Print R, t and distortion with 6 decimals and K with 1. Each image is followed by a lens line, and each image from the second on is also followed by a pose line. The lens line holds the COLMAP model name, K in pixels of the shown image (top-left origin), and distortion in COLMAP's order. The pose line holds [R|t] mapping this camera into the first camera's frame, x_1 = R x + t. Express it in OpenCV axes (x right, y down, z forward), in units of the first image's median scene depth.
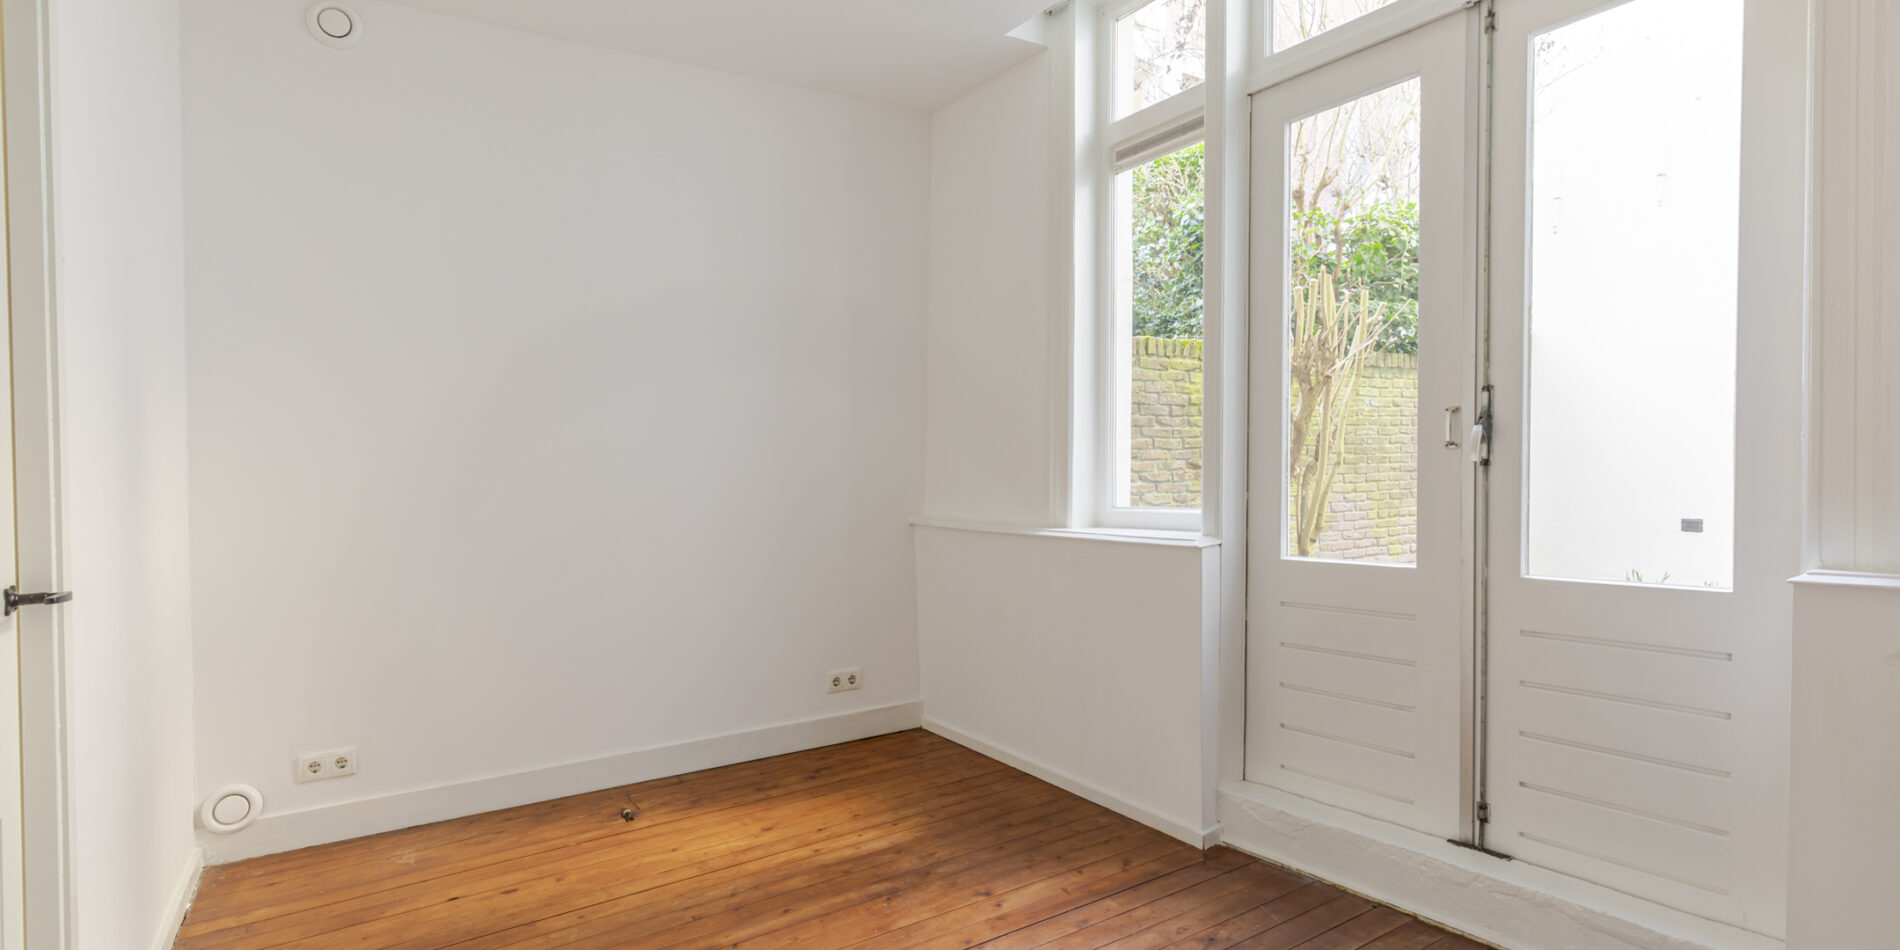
lens RADIAL K [[883.4, 0, 947.4], [0, 883.4, 472.1], [0, 0, 1]] dist [0.007507, -0.001949]
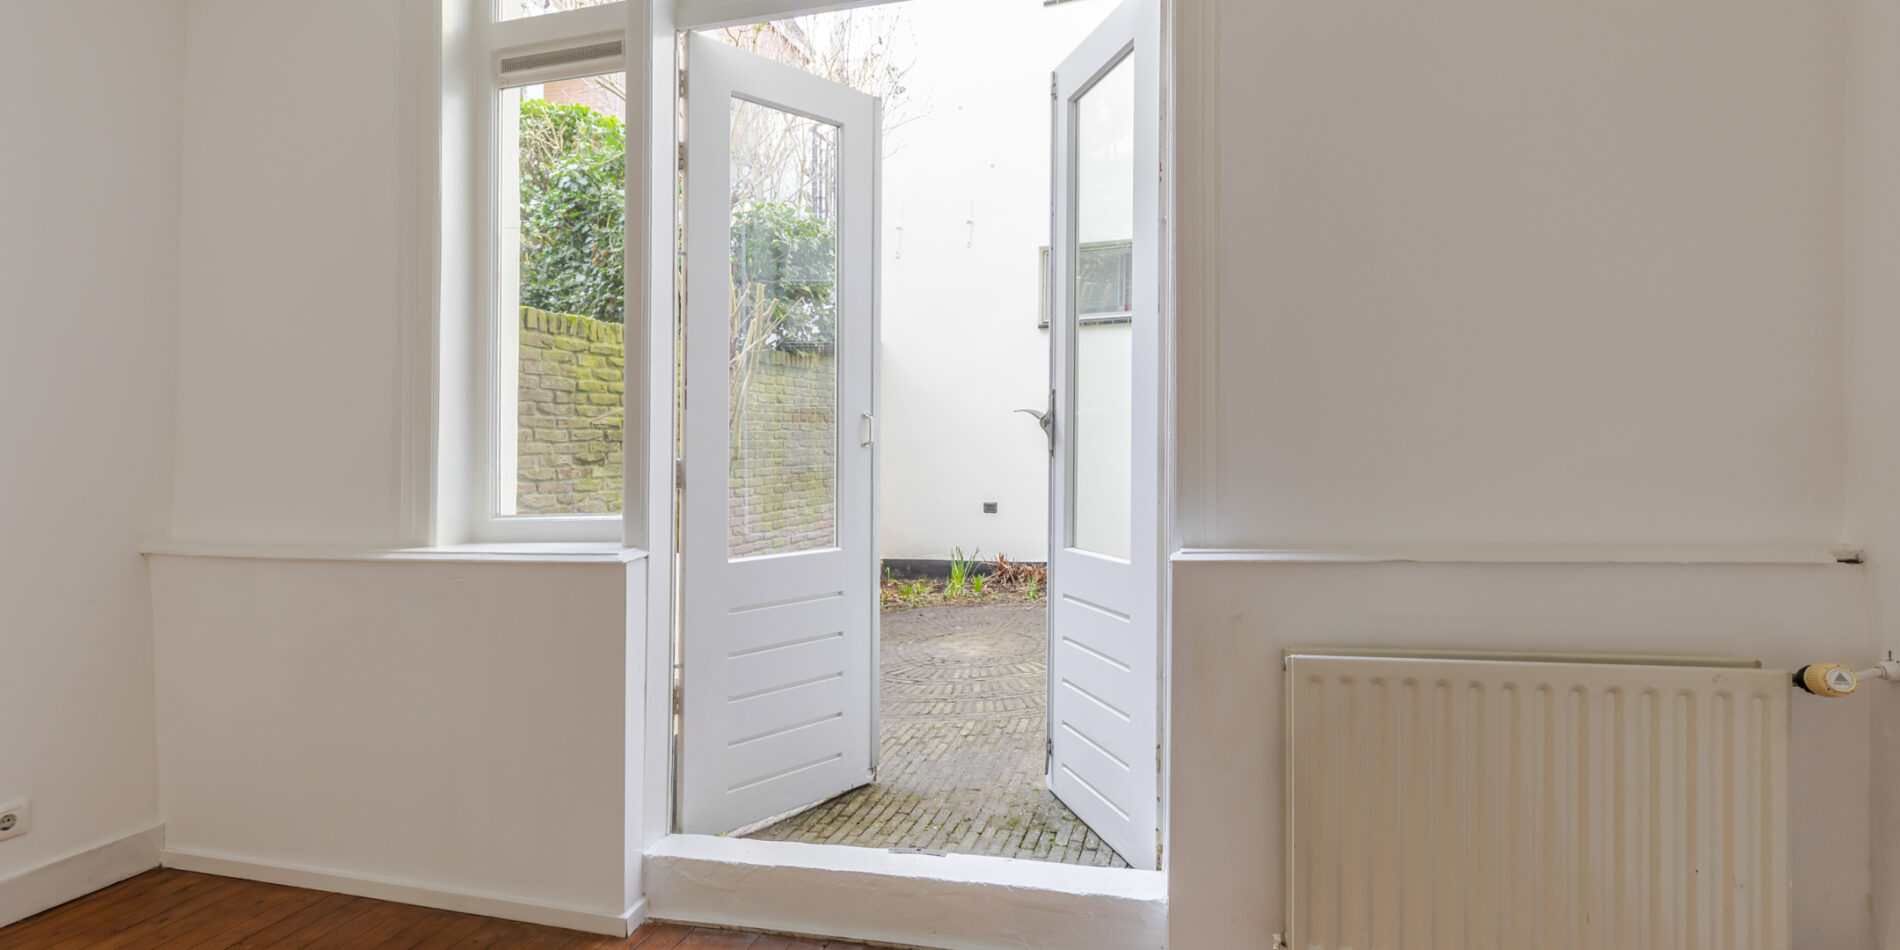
lens RADIAL K [[883.4, 0, 939.1], [0, 883.4, 449.0], [0, 0, 1]] dist [0.007507, -0.001949]
pose [[0.769705, 0.005531, 0.638376, -0.006272], [0.007016, 0.999829, -0.017122, -0.001932], [-0.638362, 0.017658, 0.769534, 0.106382]]
